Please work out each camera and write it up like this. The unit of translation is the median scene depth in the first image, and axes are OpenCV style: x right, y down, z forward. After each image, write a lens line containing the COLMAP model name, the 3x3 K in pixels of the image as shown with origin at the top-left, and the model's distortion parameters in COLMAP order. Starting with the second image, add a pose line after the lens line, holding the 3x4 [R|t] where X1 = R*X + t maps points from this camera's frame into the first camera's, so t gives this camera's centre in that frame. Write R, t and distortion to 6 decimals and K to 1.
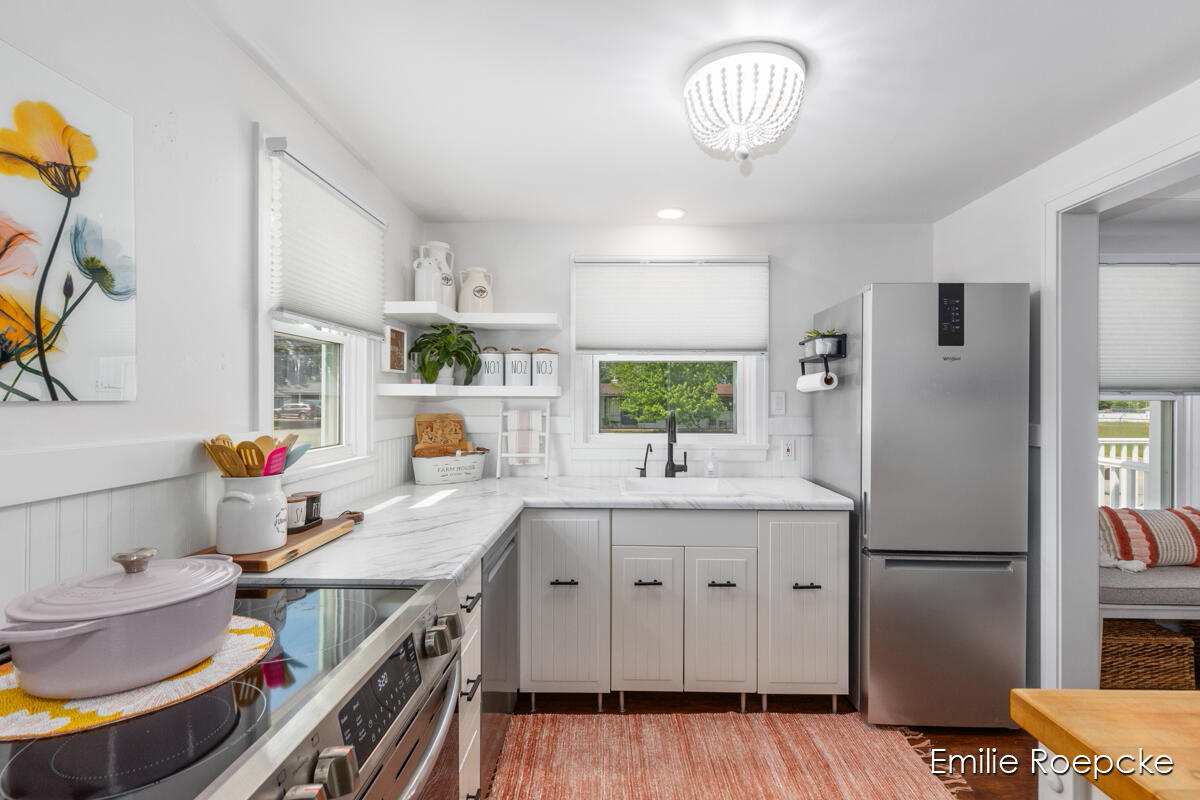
lens RADIAL K [[543.9, 0, 596.1], [0, 543.9, 403.4], [0, 0, 1]] dist [-0.000839, -0.000033]
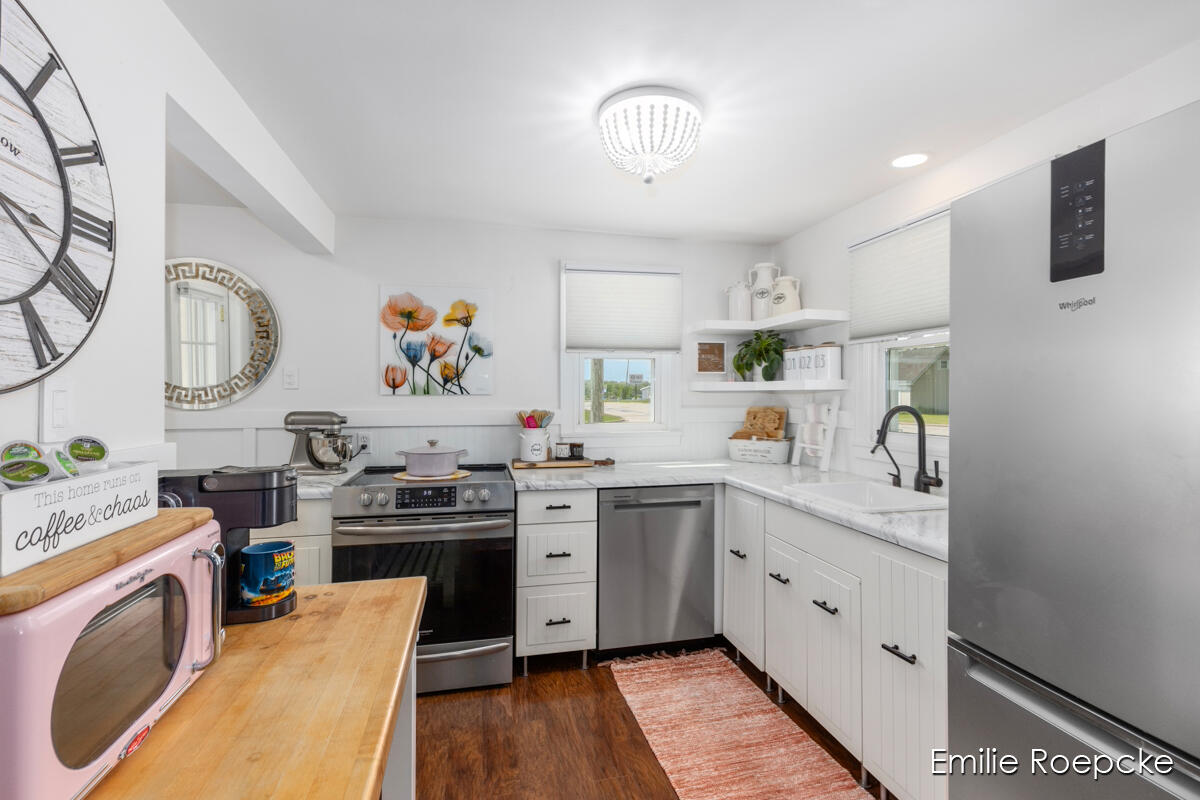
lens RADIAL K [[543.9, 0, 596.5], [0, 543.9, 399.3], [0, 0, 1]] dist [-0.000839, -0.000033]
pose [[0.238531, 0.005690, -0.971118, 1.026531], [-0.005368, 0.999975, 0.004540, 0.003251], [0.971120, 0.004130, 0.238555, 0.465613]]
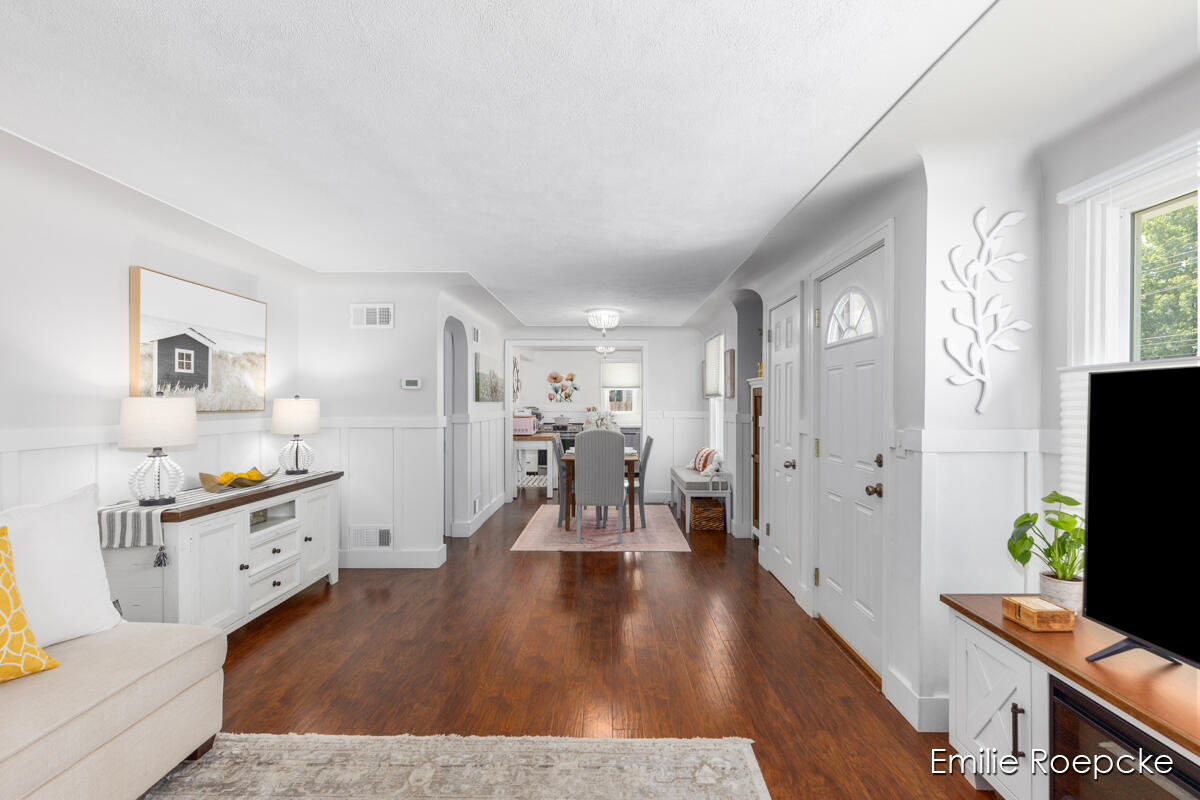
lens RADIAL K [[543.9, 0, 599.6], [0, 543.9, 400.4], [0, 0, 1]] dist [-0.000839, -0.000033]
pose [[0.006121, -0.004813, -0.999970, 4.300666], [-0.003865, 0.999981, -0.004837, 0.007038], [0.999974, 0.003894, 0.006102, 0.688277]]
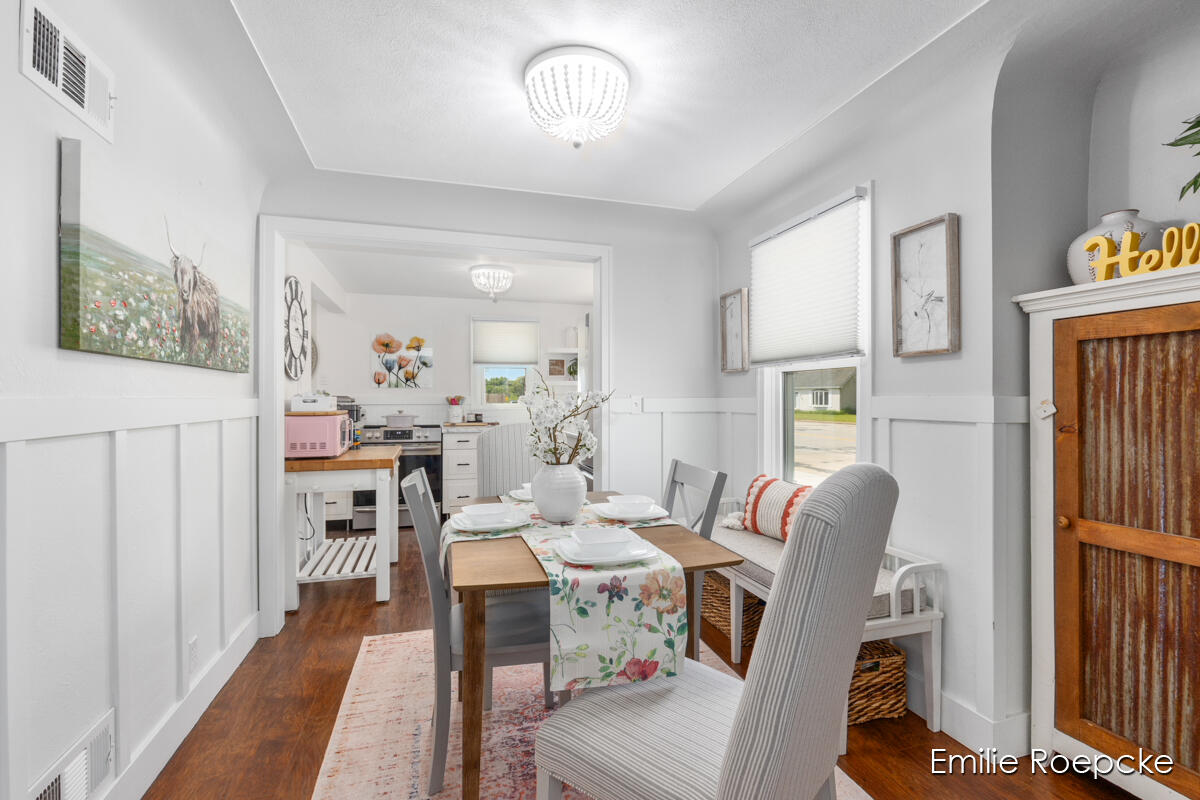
lens RADIAL K [[543.9, 0, 601.3], [0, 543.9, 401.1], [0, 0, 1]] dist [-0.000839, -0.000033]
pose [[0.315244, 0.000913, -0.949010, 2.377742], [-0.001843, 0.999998, 0.000350, 0.063074], [0.949009, 0.001639, 0.315246, 0.485665]]
